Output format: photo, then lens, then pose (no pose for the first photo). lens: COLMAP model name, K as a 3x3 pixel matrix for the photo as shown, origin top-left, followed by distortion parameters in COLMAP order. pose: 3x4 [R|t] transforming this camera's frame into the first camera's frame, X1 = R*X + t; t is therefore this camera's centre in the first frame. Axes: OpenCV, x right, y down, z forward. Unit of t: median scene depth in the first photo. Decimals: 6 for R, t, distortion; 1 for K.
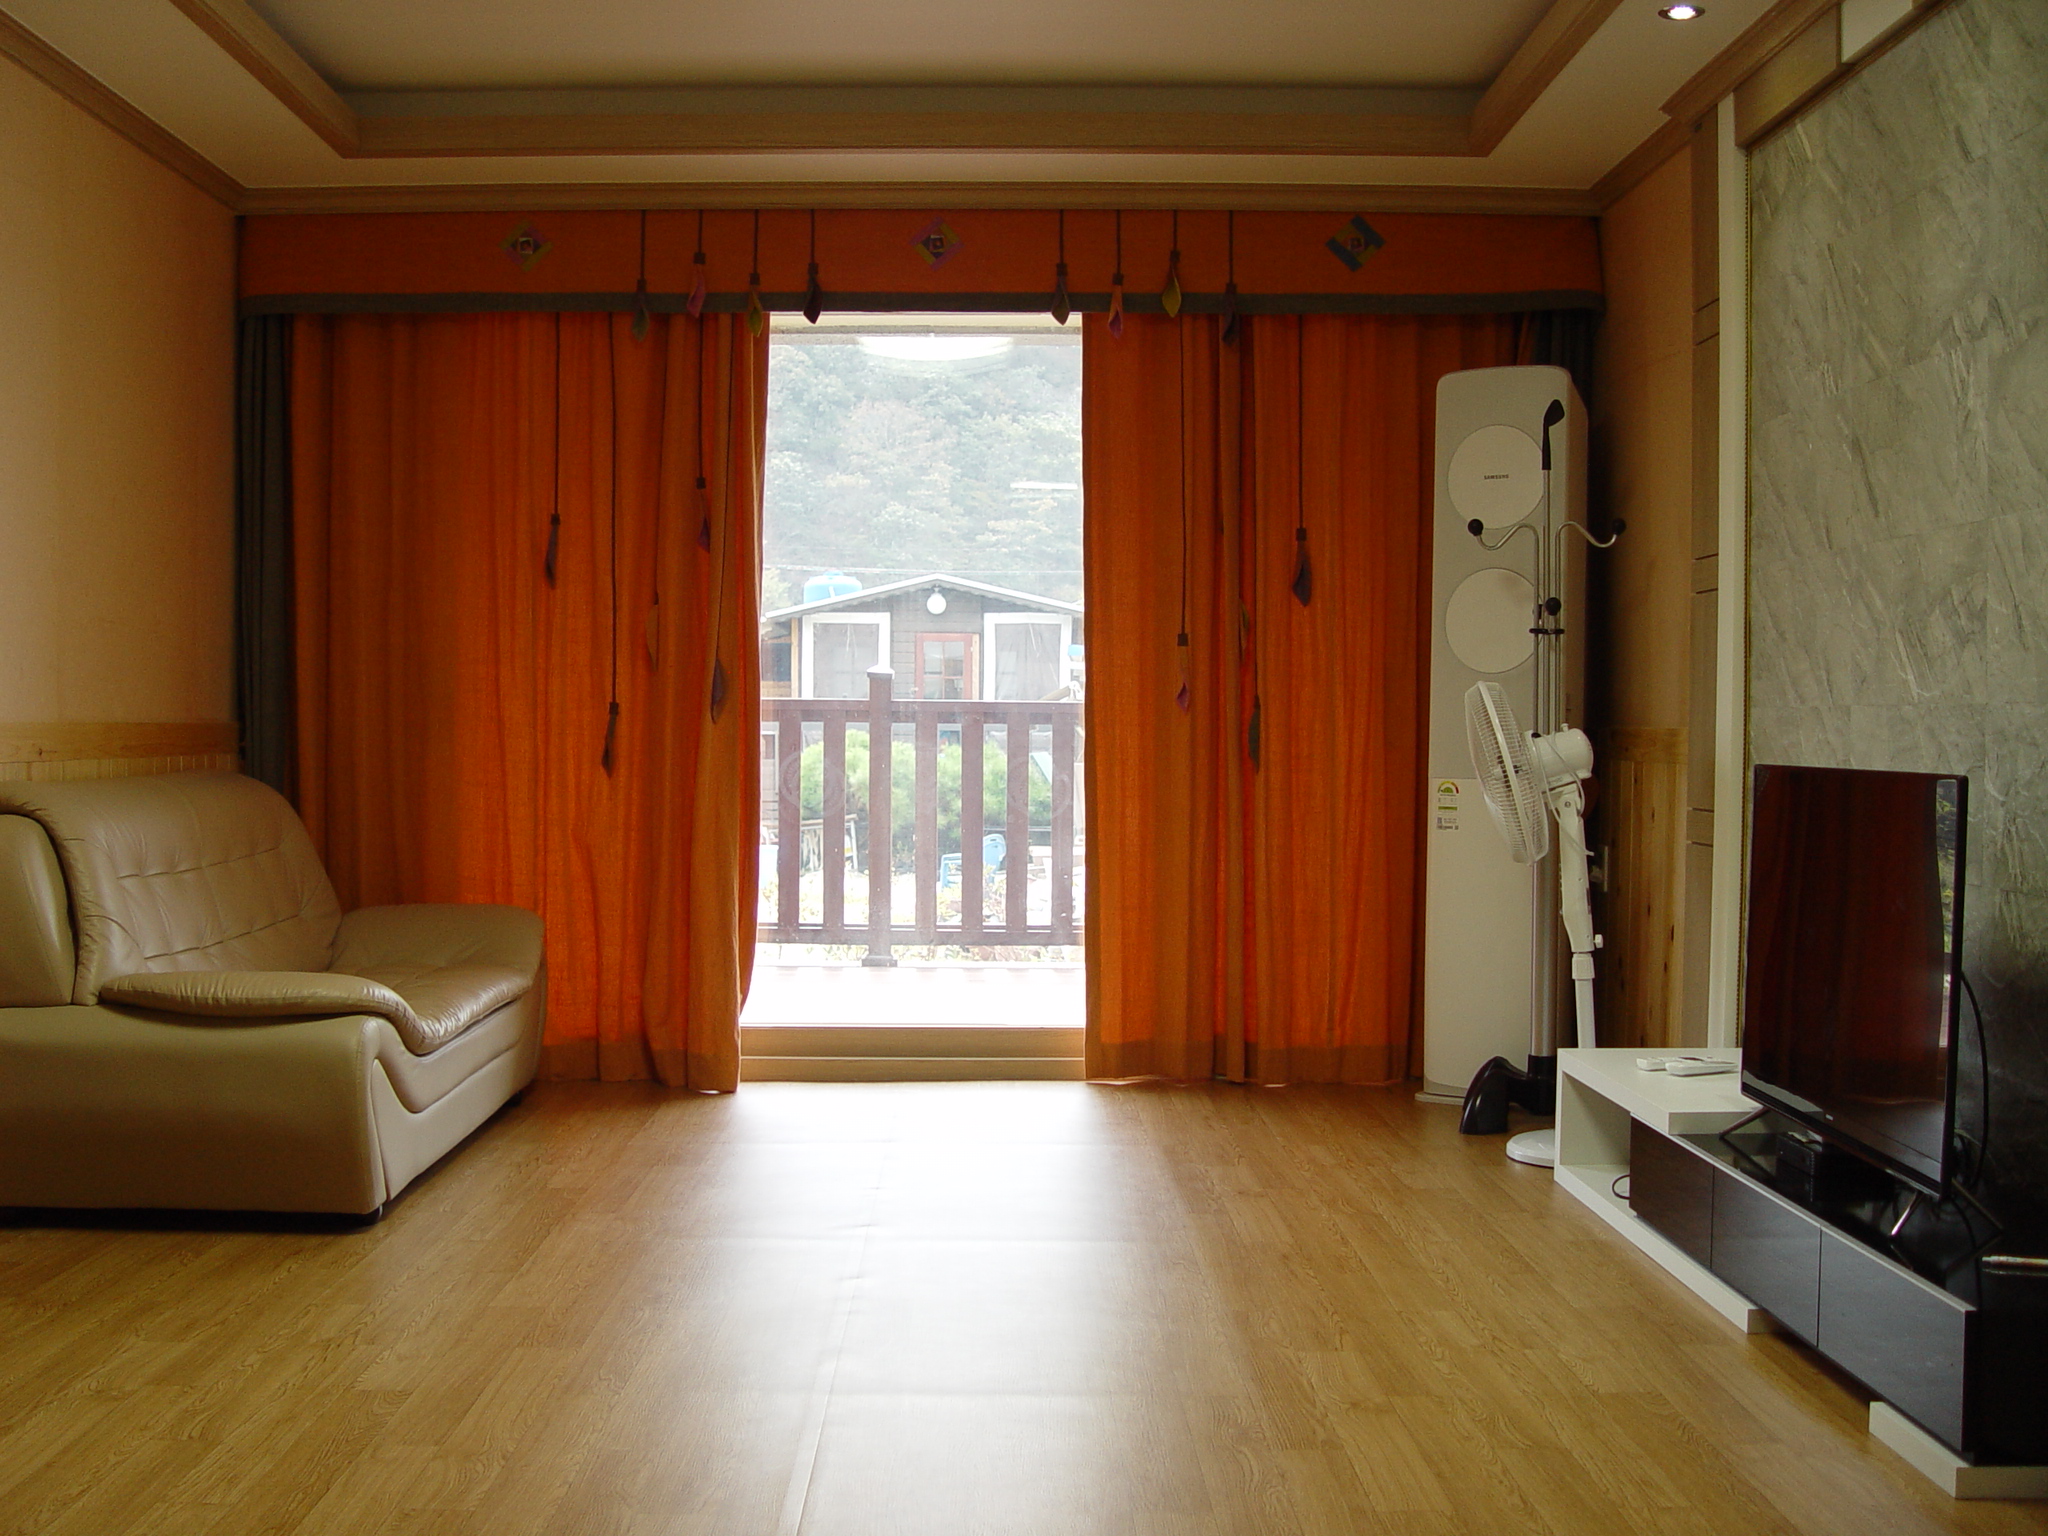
lens RADIAL K [[2332.2, 0, 1024.0], [0, 2332.2, 768.0], [0, 0, 1]] dist [-0.221924, 0.327351]
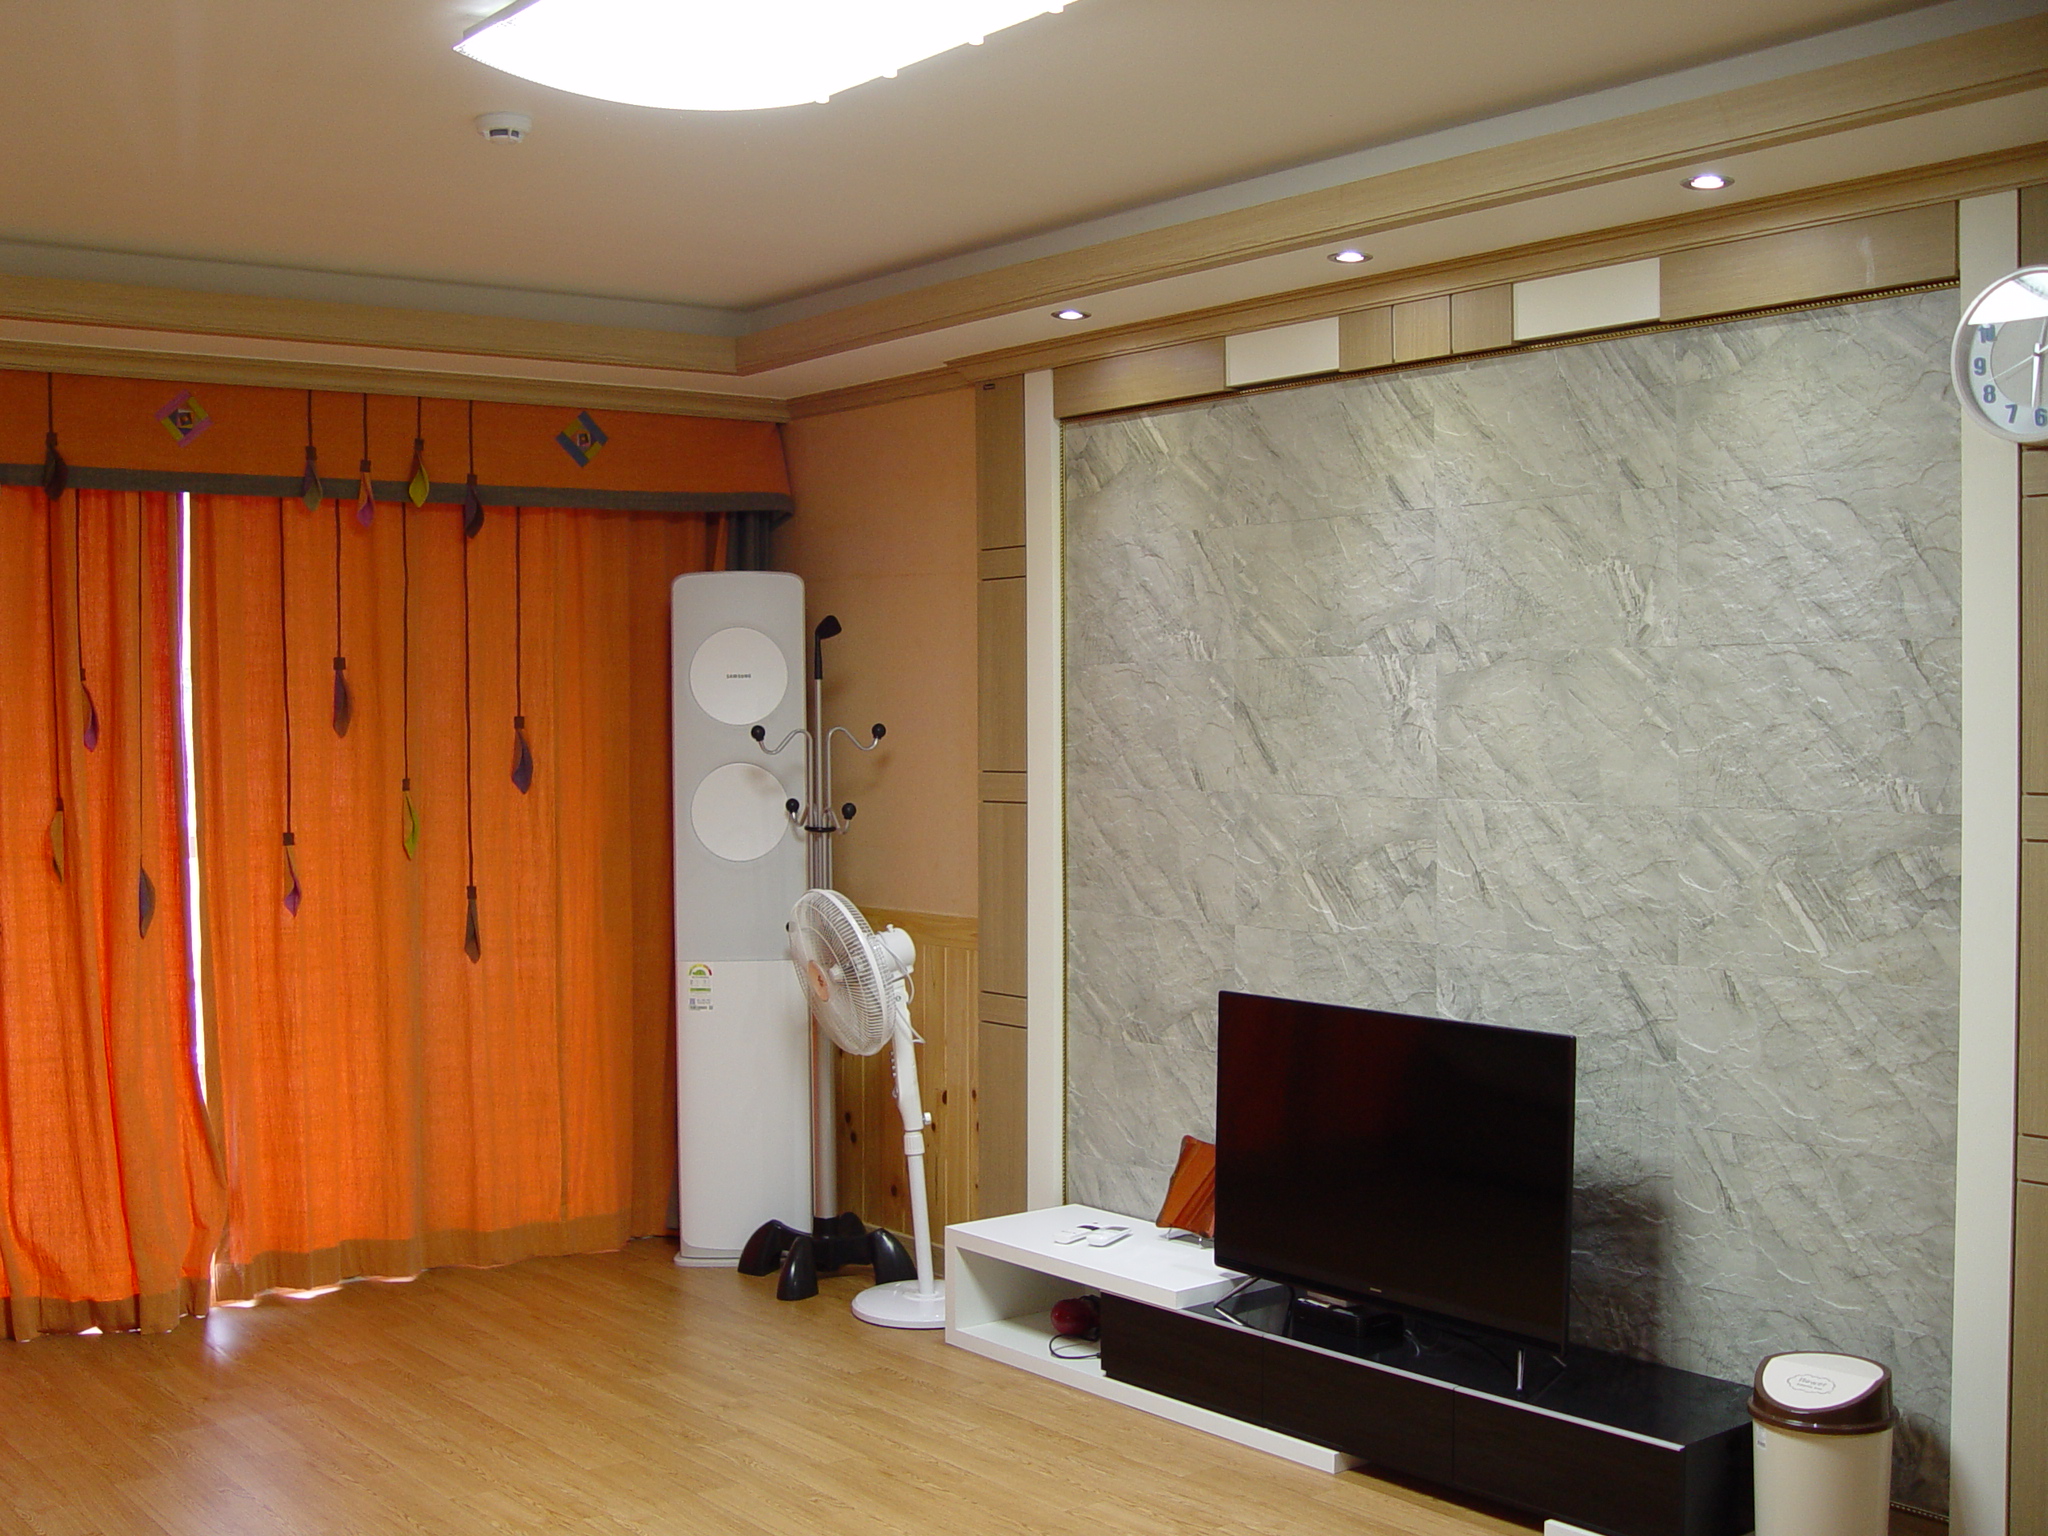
lens RADIAL K [[2332.2, 0, 1024.0], [0, 2332.2, 768.0], [0, 0, 1]] dist [-0.221924, 0.327351]
pose [[0.794559, -0.022793, 0.606758, -0.438677], [0.022259, 0.999717, 0.008407, -0.115562], [-0.606778, 0.006826, 0.794842, 0.087881]]
